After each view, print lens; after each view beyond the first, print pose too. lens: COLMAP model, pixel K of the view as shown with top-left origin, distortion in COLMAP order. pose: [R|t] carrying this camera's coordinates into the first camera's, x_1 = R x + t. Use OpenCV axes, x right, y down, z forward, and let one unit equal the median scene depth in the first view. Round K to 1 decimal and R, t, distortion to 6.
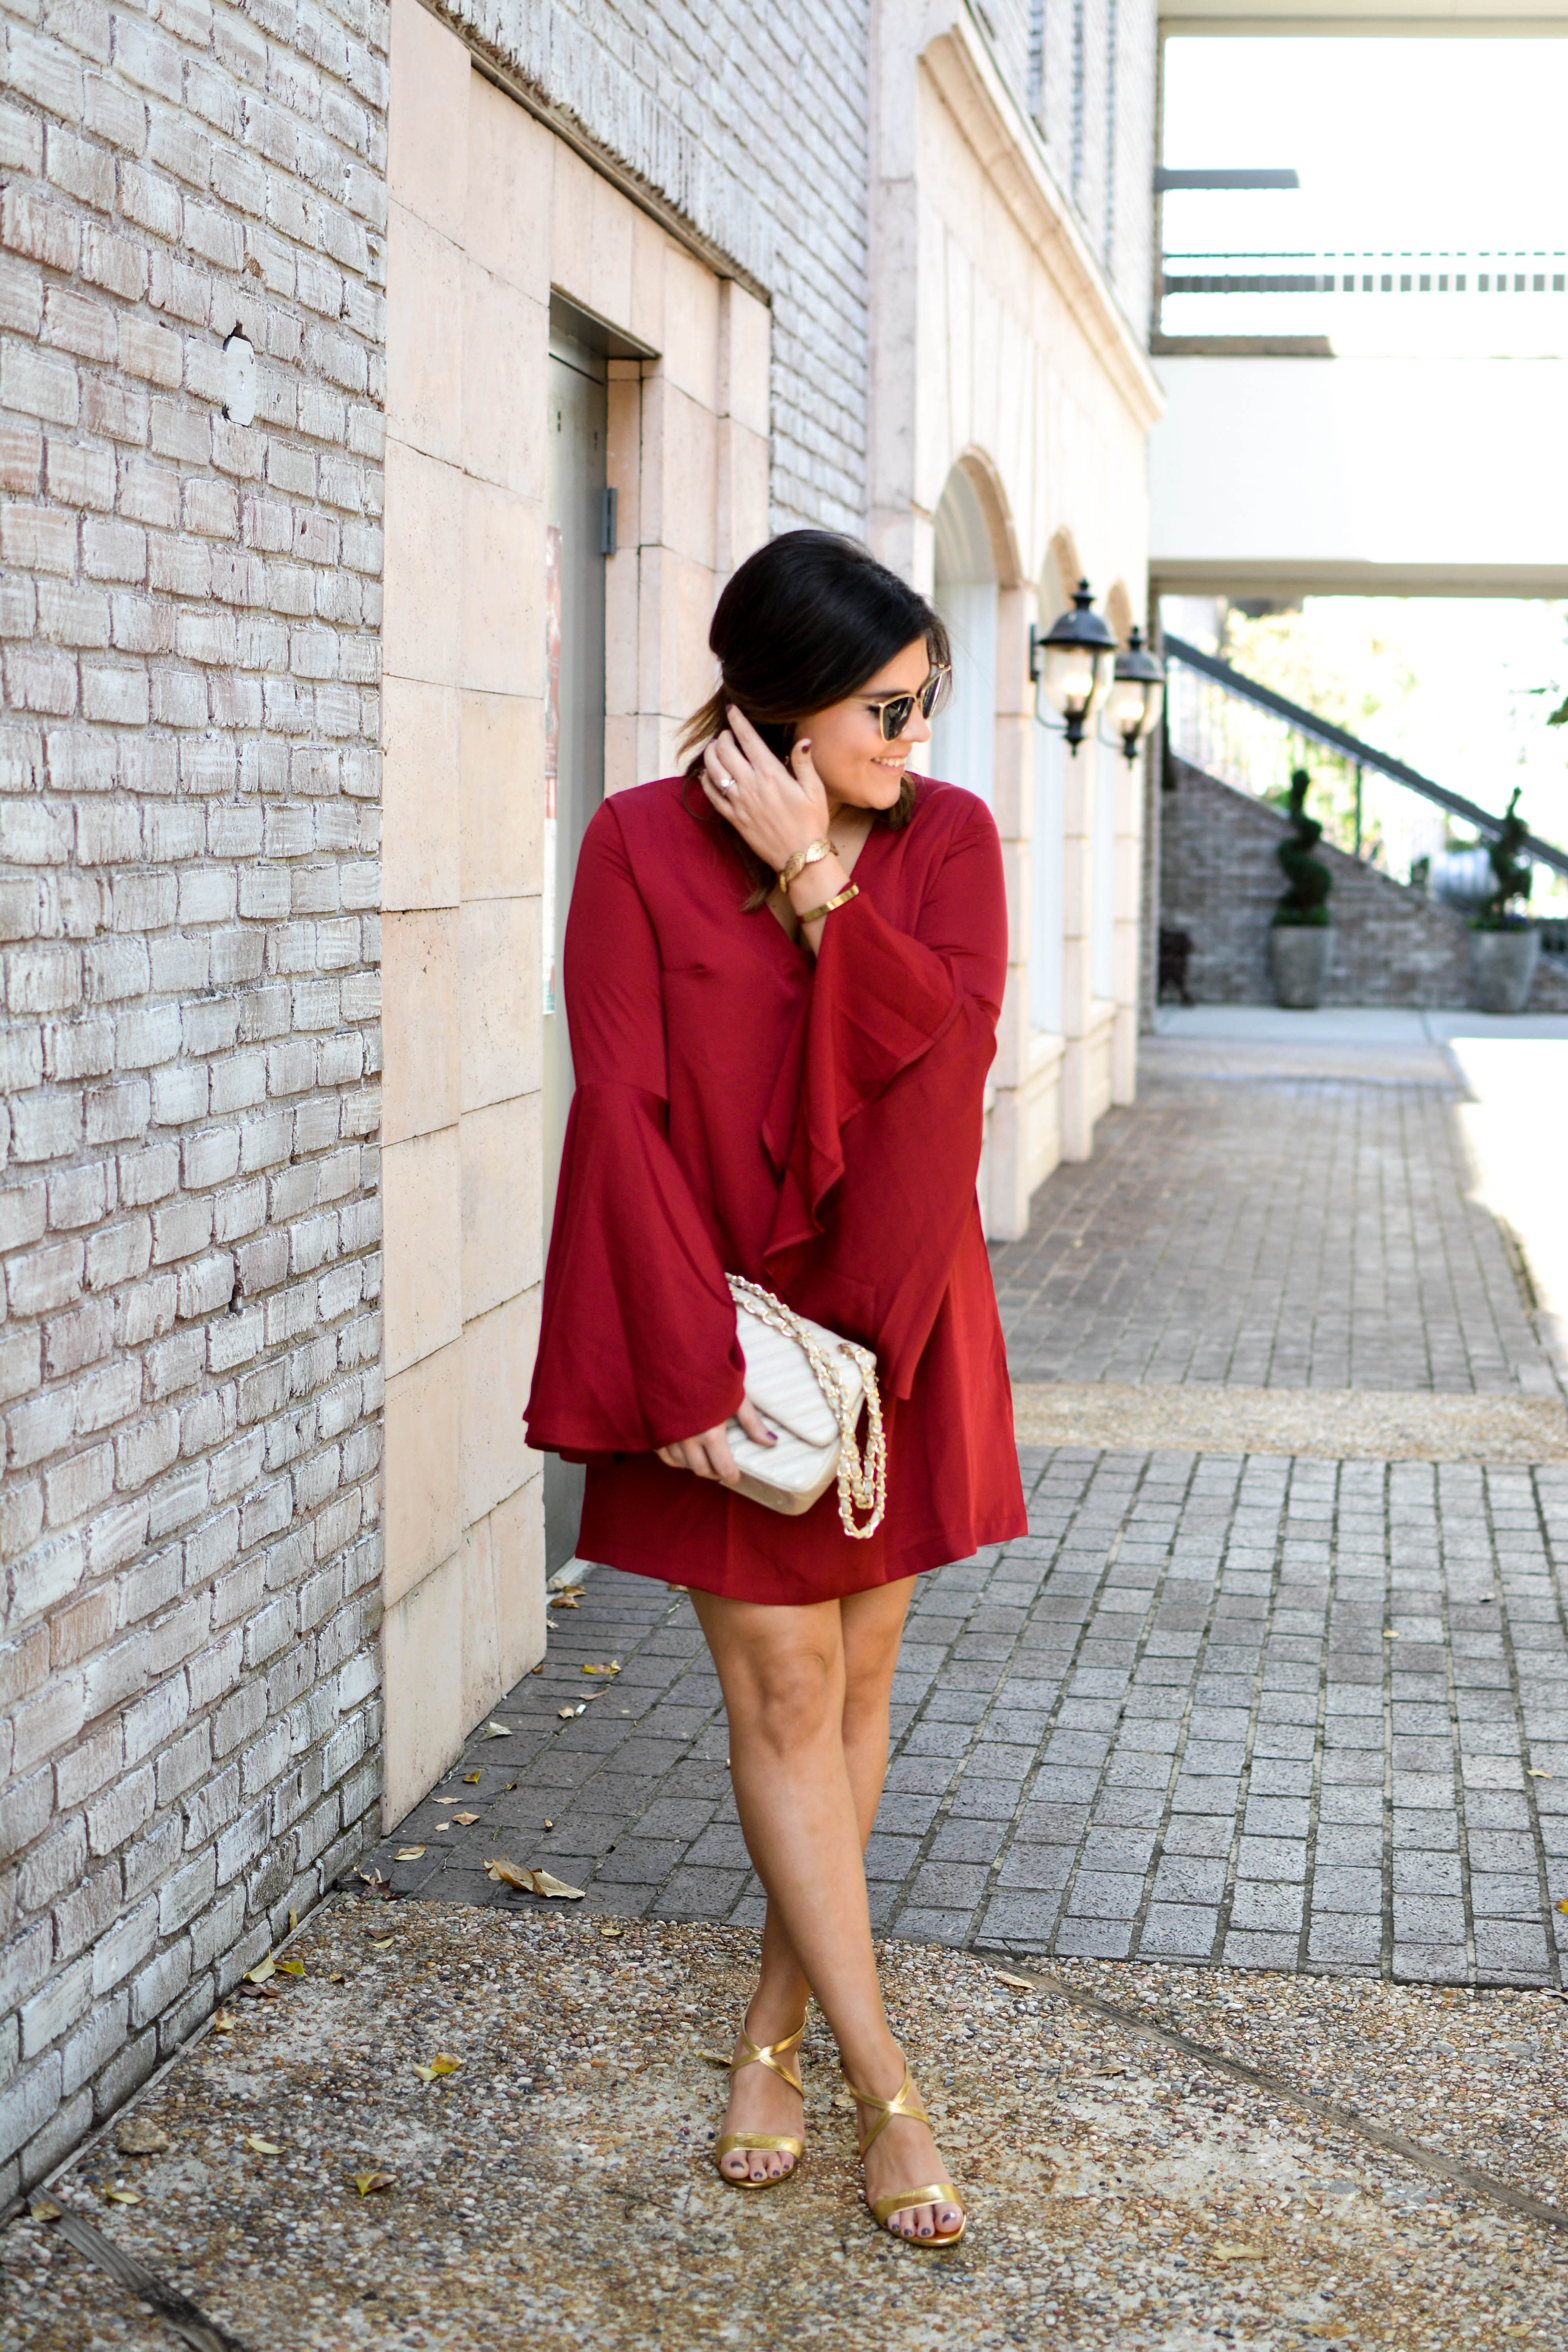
lens RADIAL K [[3678.9, 0, 784.0], [0, 3678.9, 1176.0], [0, 0, 1]] dist [-0.196785, 0.182706]
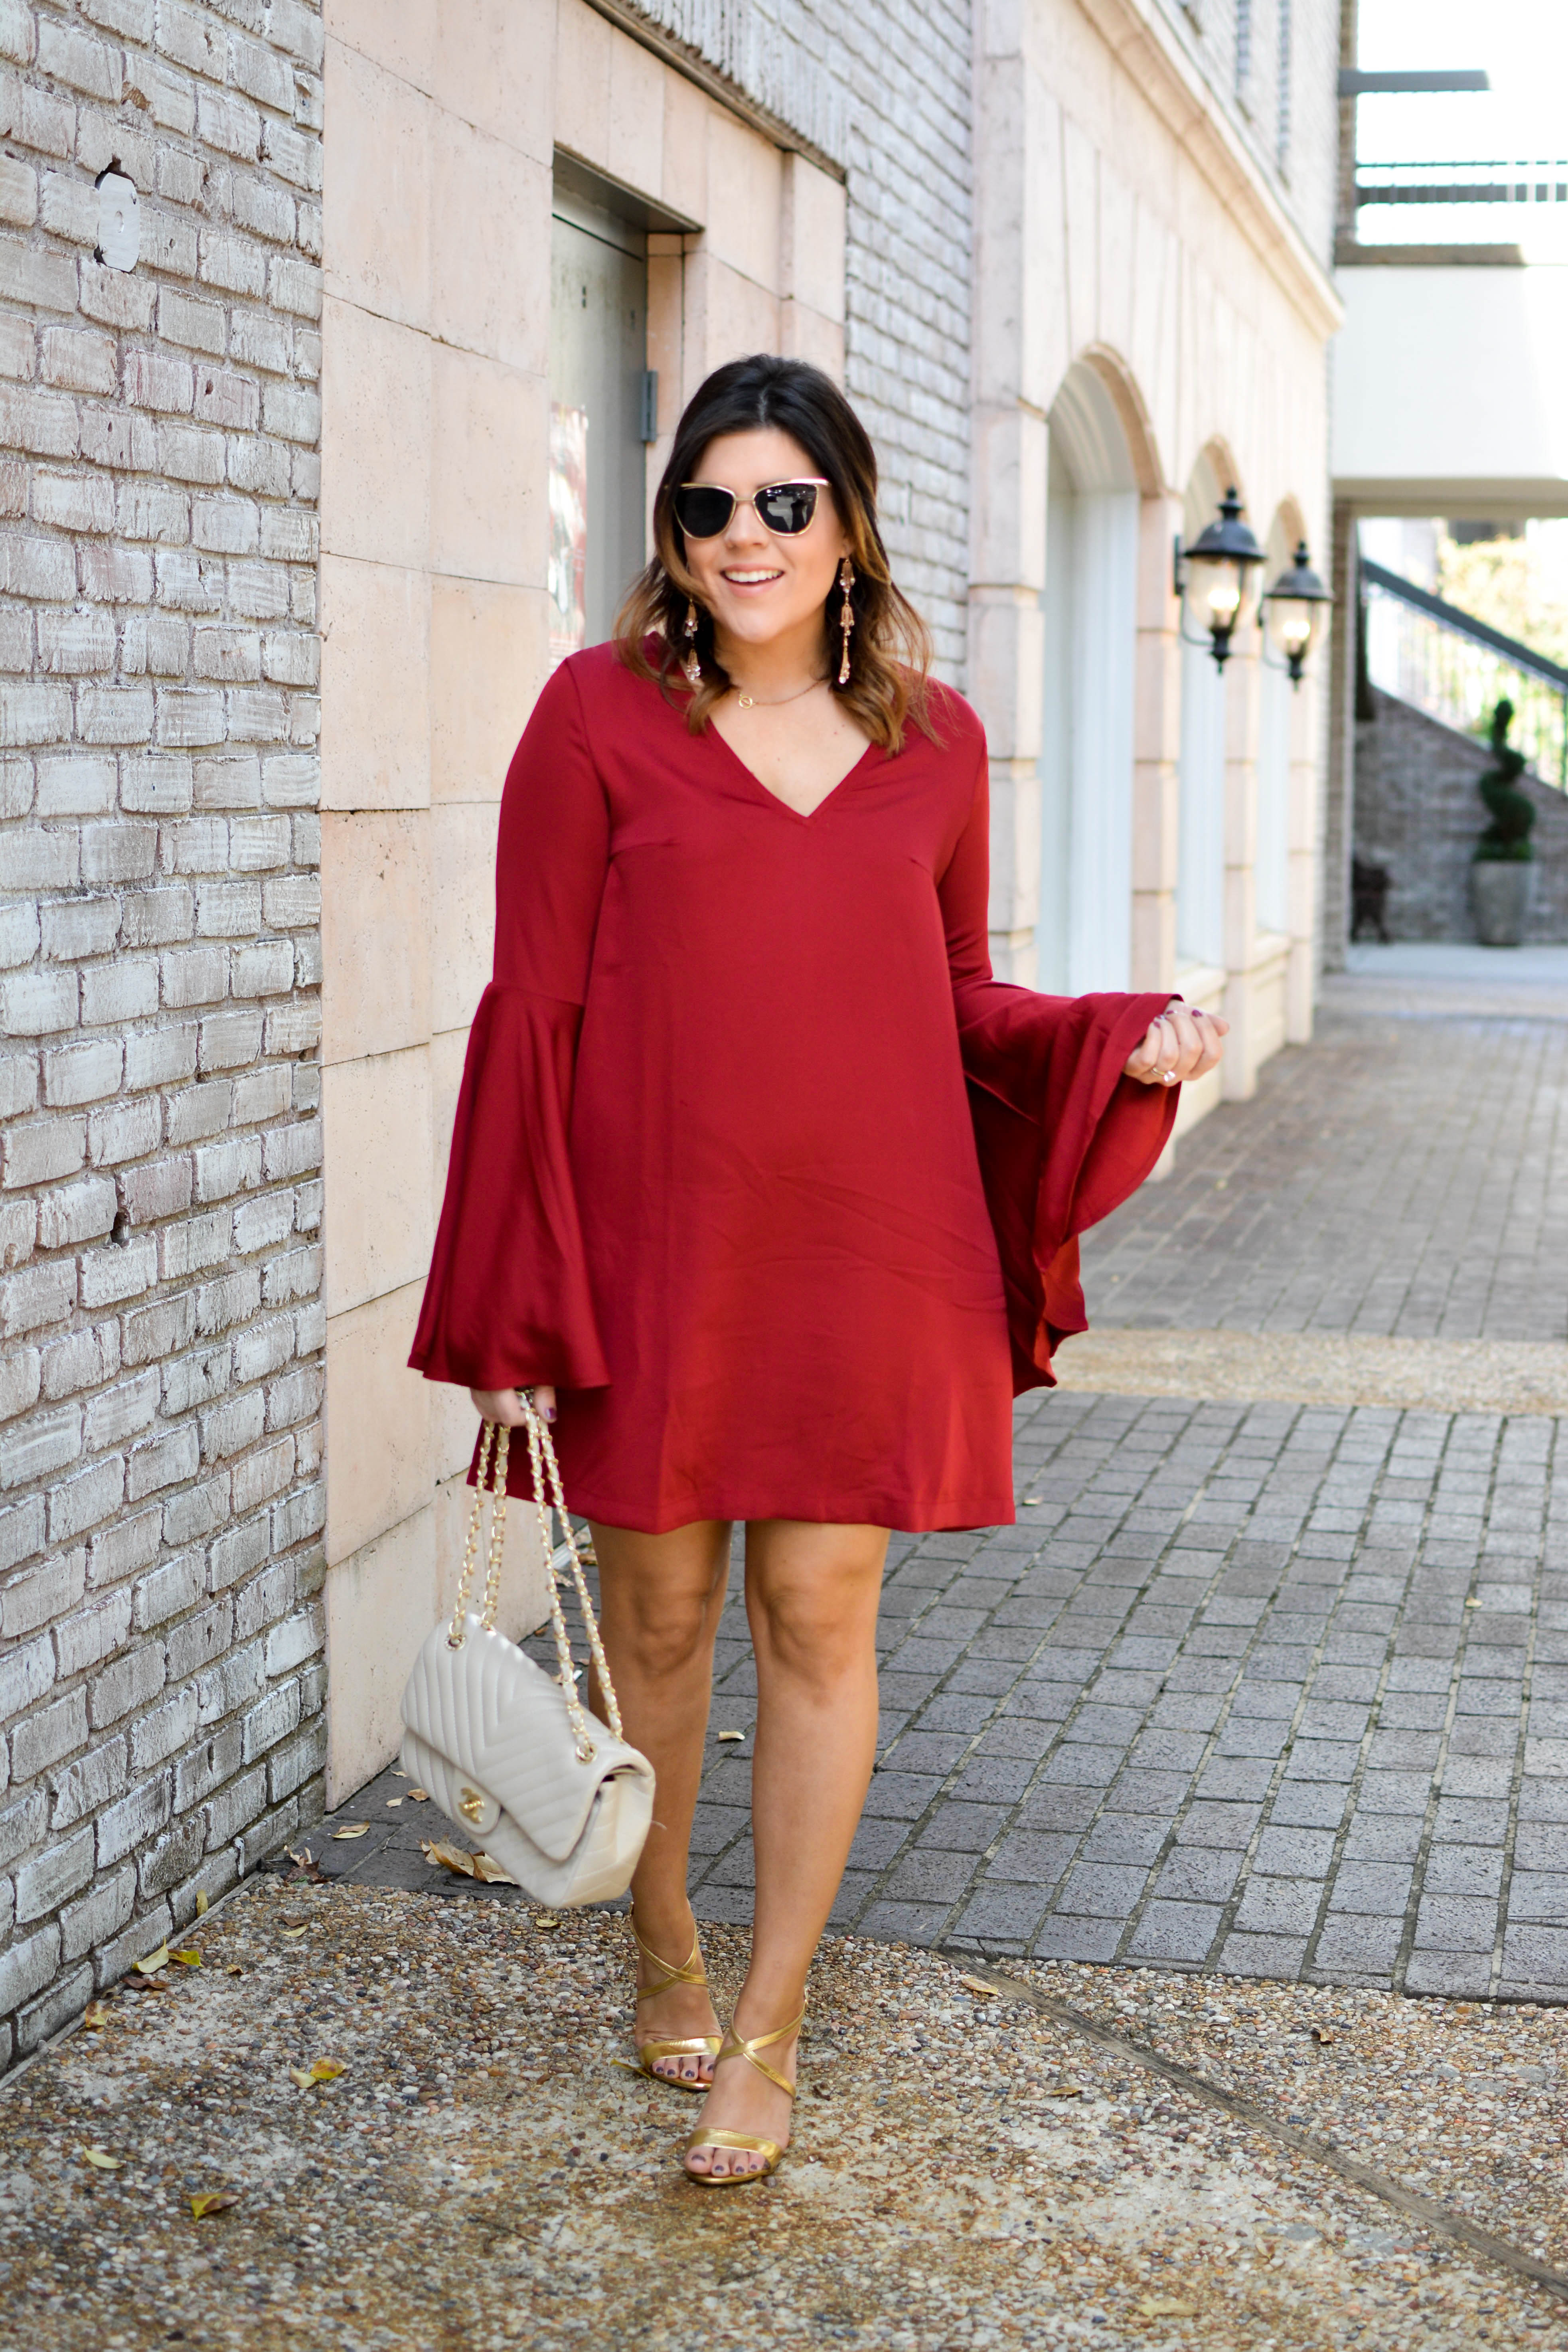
lens RADIAL K [[3719.4, 0, 784.0], [0, 3719.4, 1176.0], [0, 0, 1]] dist [-0.189545, 0.146966]
pose [[0.998094, 0.004729, -0.061522, 0.069485], [-0.003814, 0.999880, 0.014990, 0.005842], [0.061586, -0.014727, 0.997993, 0.084340]]
